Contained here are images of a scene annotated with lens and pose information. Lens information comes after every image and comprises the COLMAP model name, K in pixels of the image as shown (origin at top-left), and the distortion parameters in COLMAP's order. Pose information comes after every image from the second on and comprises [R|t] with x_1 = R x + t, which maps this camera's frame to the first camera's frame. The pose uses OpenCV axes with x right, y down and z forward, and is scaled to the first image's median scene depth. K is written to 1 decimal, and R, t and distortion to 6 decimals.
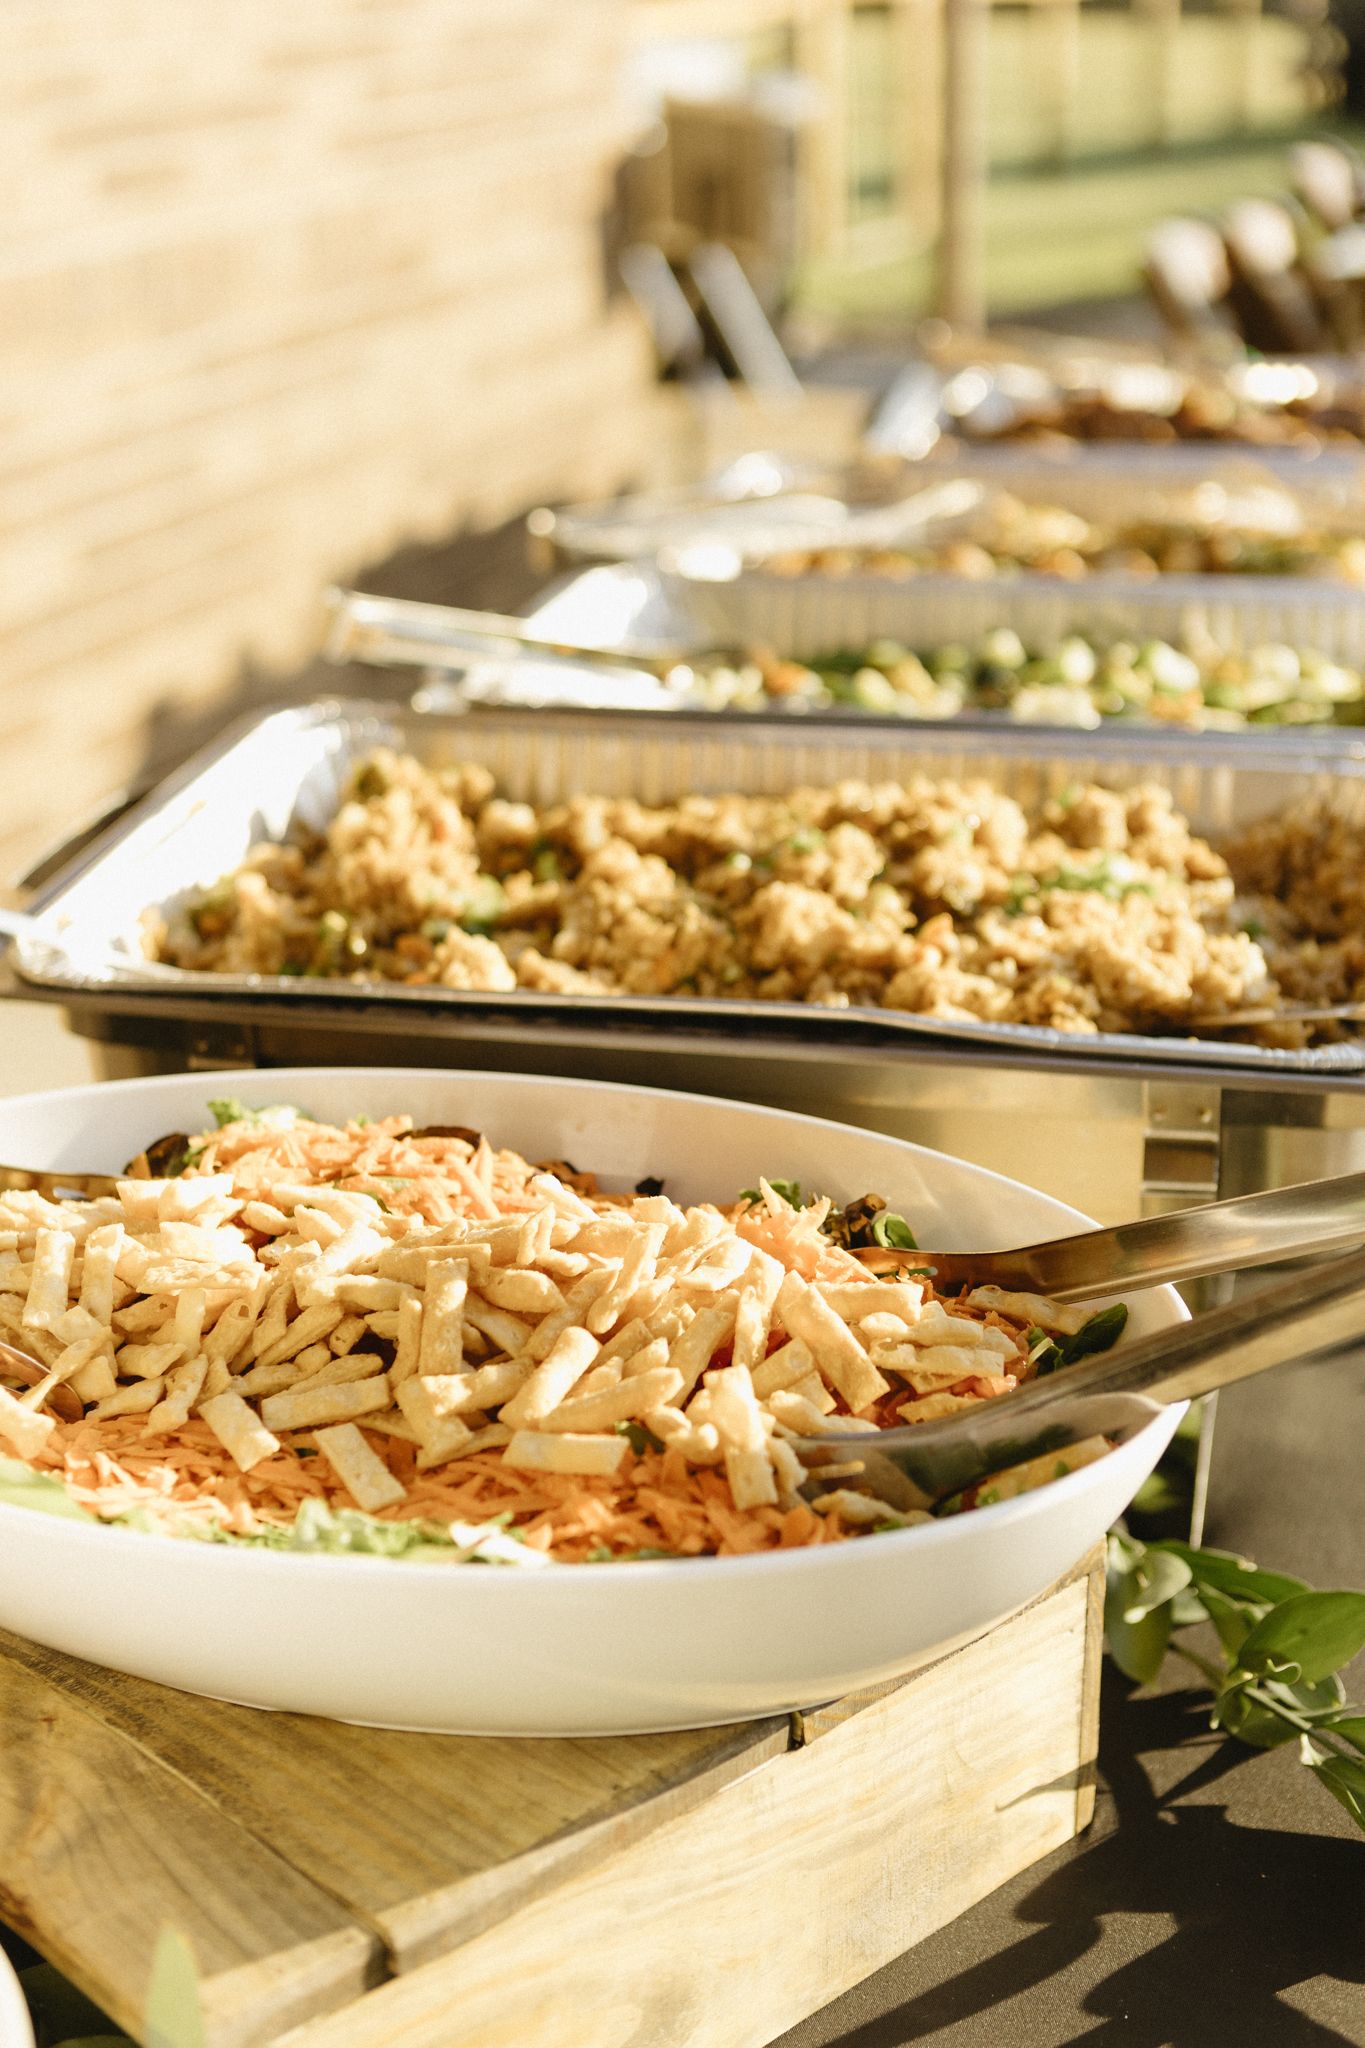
lens RADIAL K [[2956.7, 0, 682.5], [0, 2956.7, 1024.0], [0, 0, 1]] dist [-0.026368, -0.012618]
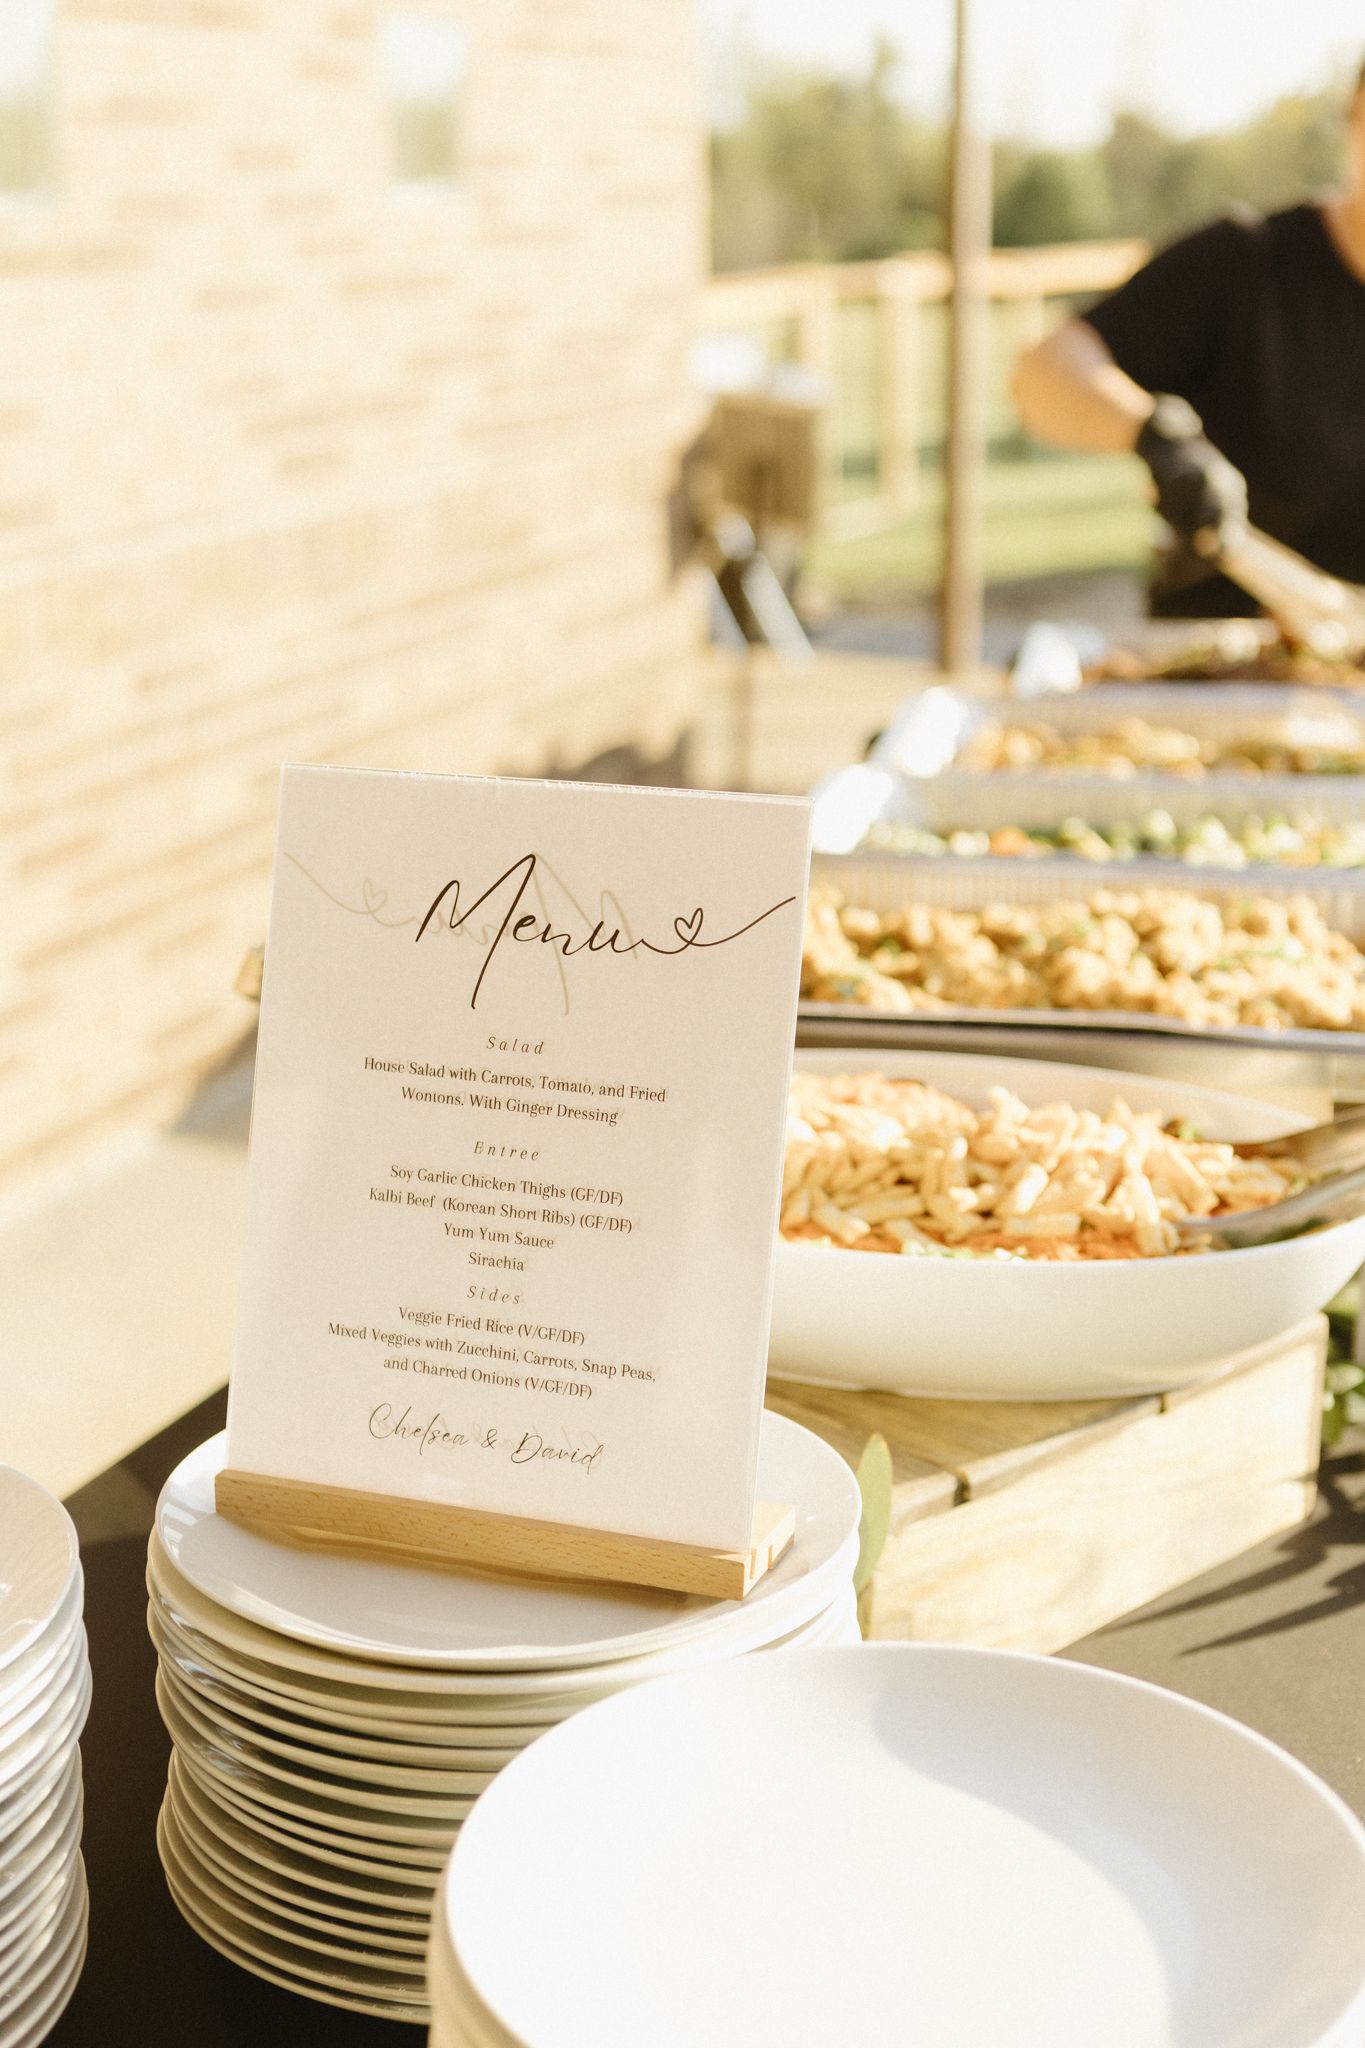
lens RADIAL K [[2956.7, 0, 682.5], [0, 2956.7, 1024.0], [0, 0, 1]] dist [-0.026368, -0.012618]
pose [[0.999775, 0.009088, 0.019192, -0.196673], [-0.007376, 0.996145, -0.087415, 0.123792], [-0.019912, 0.087254, 0.995987, -0.510977]]
